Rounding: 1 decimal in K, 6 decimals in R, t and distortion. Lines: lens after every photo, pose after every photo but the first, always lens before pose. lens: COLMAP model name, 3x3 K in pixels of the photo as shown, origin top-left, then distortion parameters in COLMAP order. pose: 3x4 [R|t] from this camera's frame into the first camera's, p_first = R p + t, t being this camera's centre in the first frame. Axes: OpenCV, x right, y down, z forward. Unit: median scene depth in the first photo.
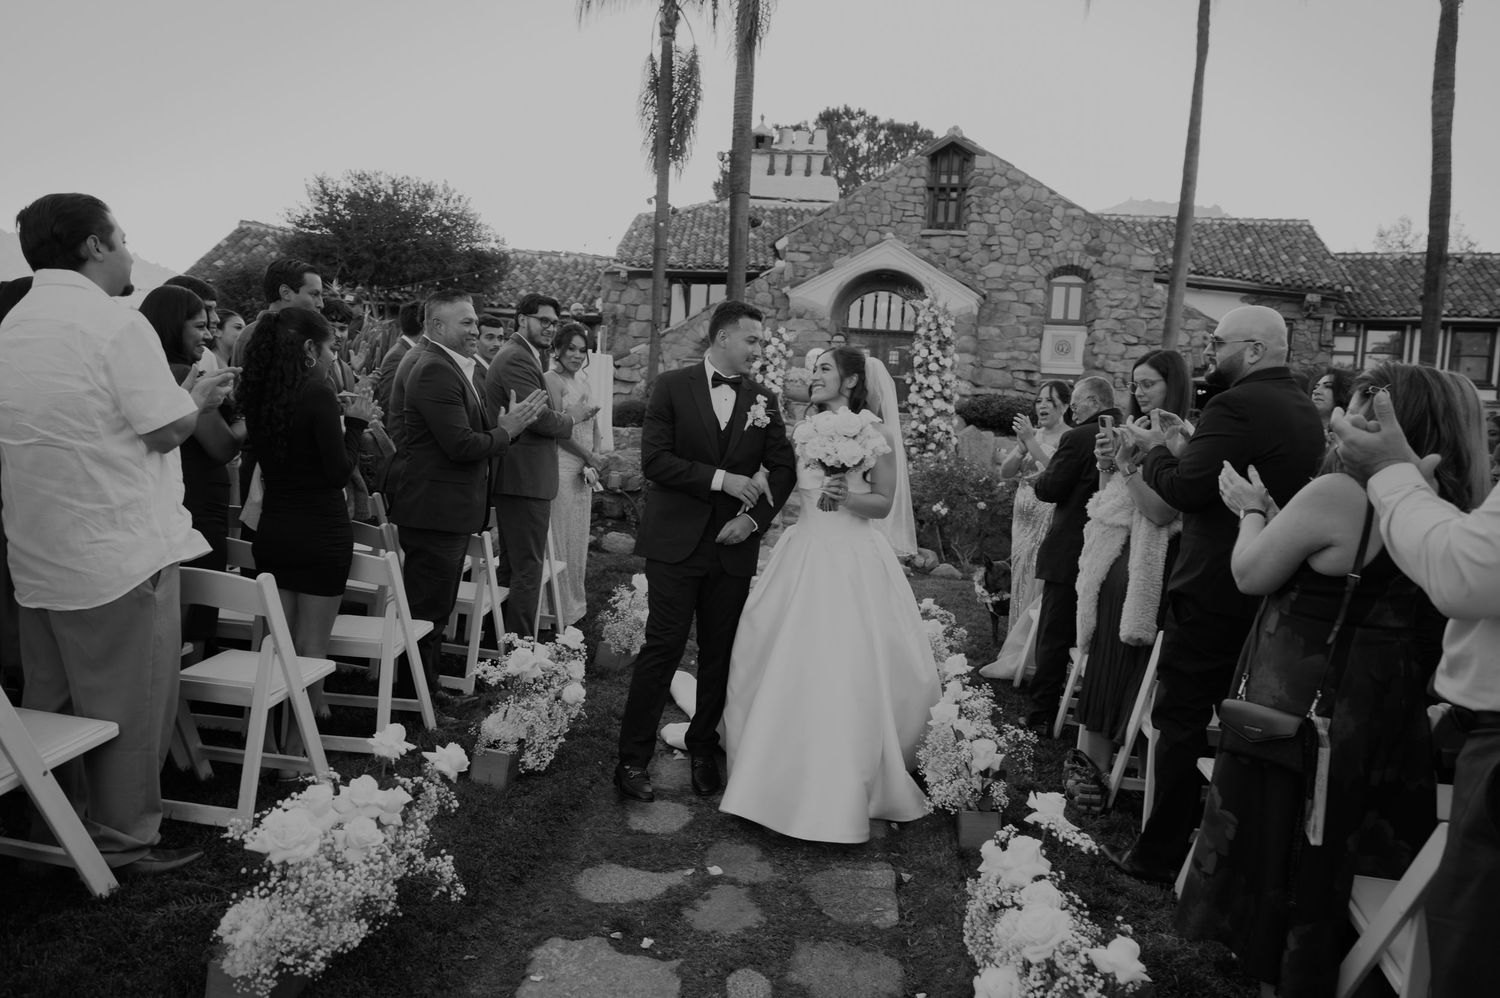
lens RADIAL K [[1005.5, 0, 756.1], [0, 1005.5, 498.9], [0, 0, 1]] dist [-0.001118, 0.003263]
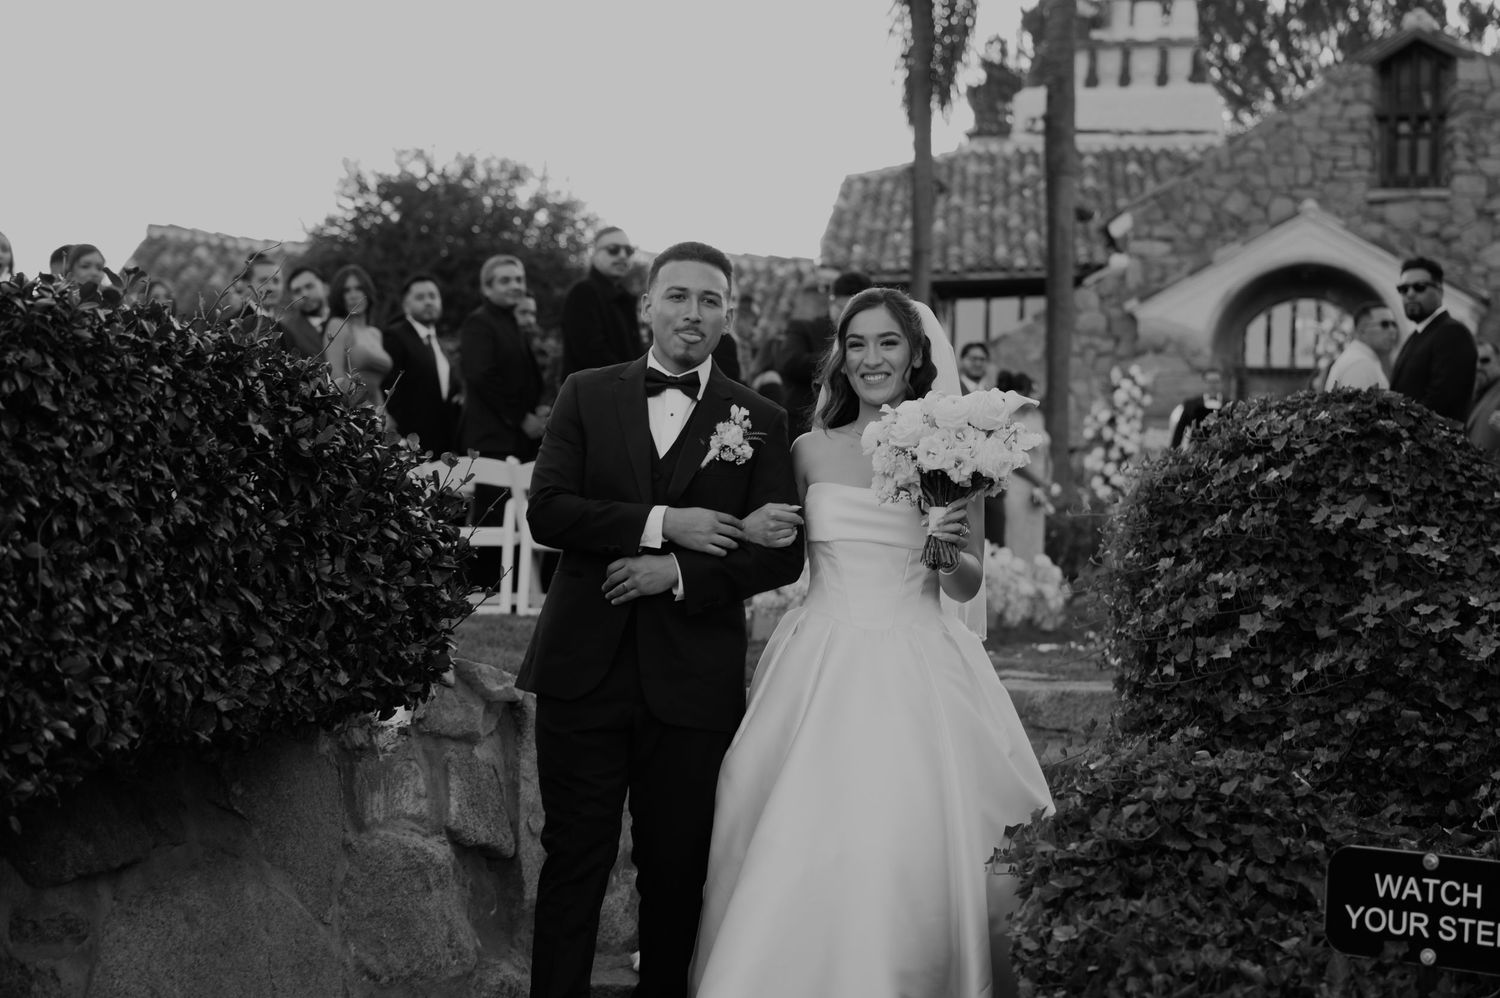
lens RADIAL K [[2632.3, 0, 754.8], [0, 2632.3, 506.7], [0, 0, 1]] dist [0.058786, 0.000000]
pose [[0.993264, -0.035505, -0.110297, -0.021539], [0.021650, 0.992000, -0.124370, 0.086971], [0.113830, 0.121144, 0.986087, -0.486611]]
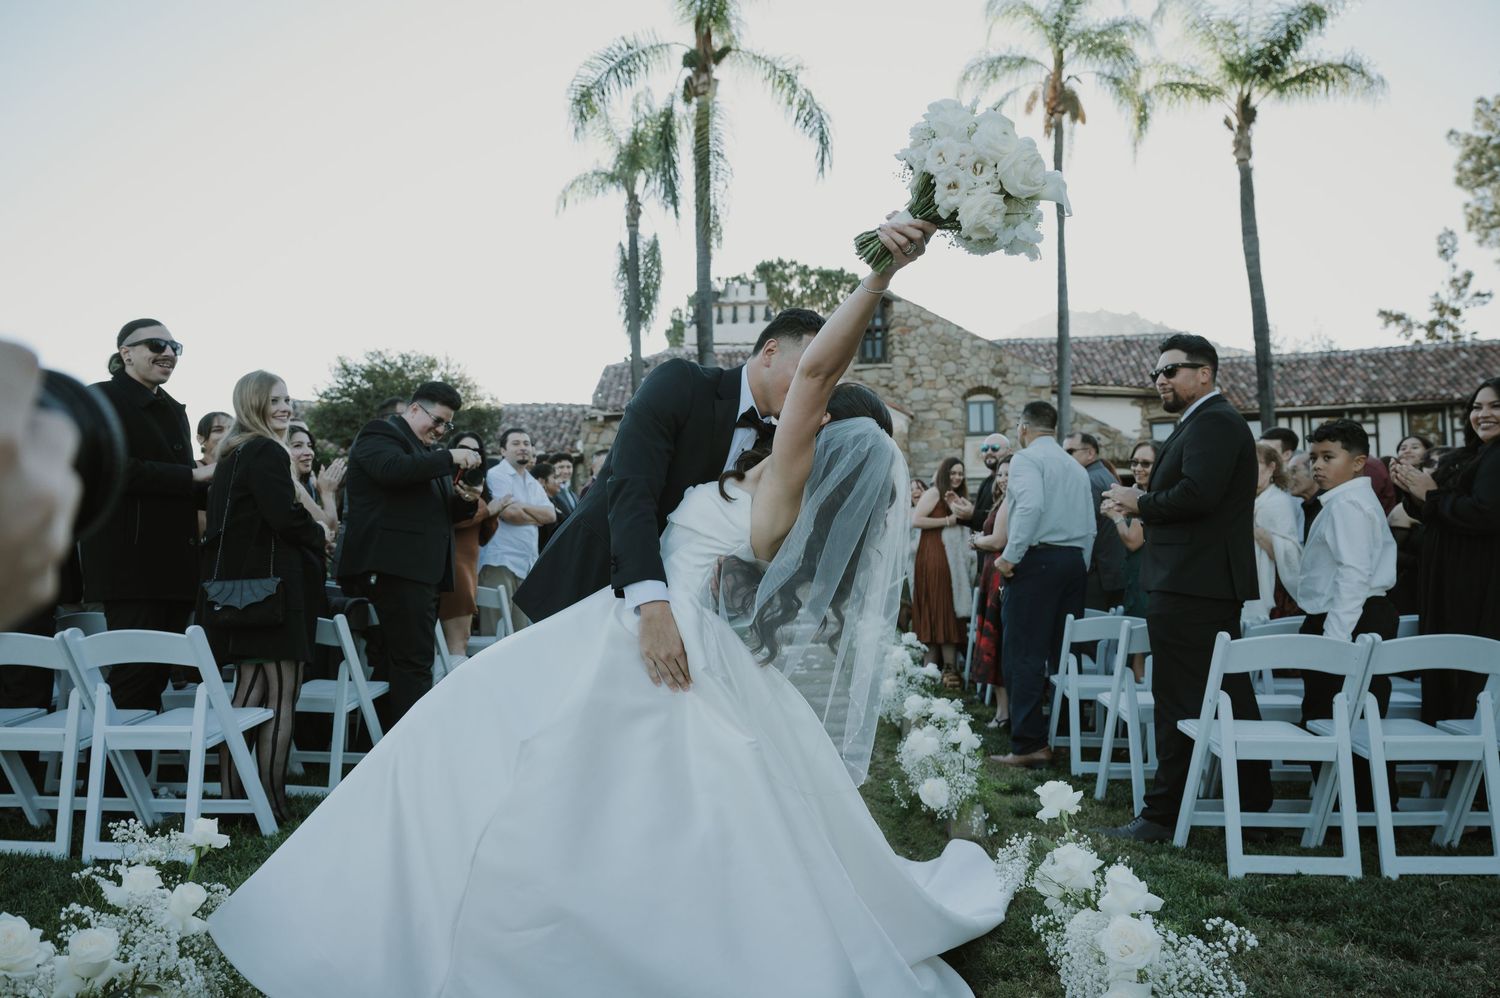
lens RADIAL K [[1005.5, 0, 743.5], [0, 1005.5, 492.7], [0, 0, 1]] dist [-0.001118, 0.003263]
pose [[0.996817, -0.071106, 0.036062, -0.017765], [0.075213, 0.988727, -0.129469, 0.023258], [-0.026450, 0.131769, 0.990928, -0.145242]]
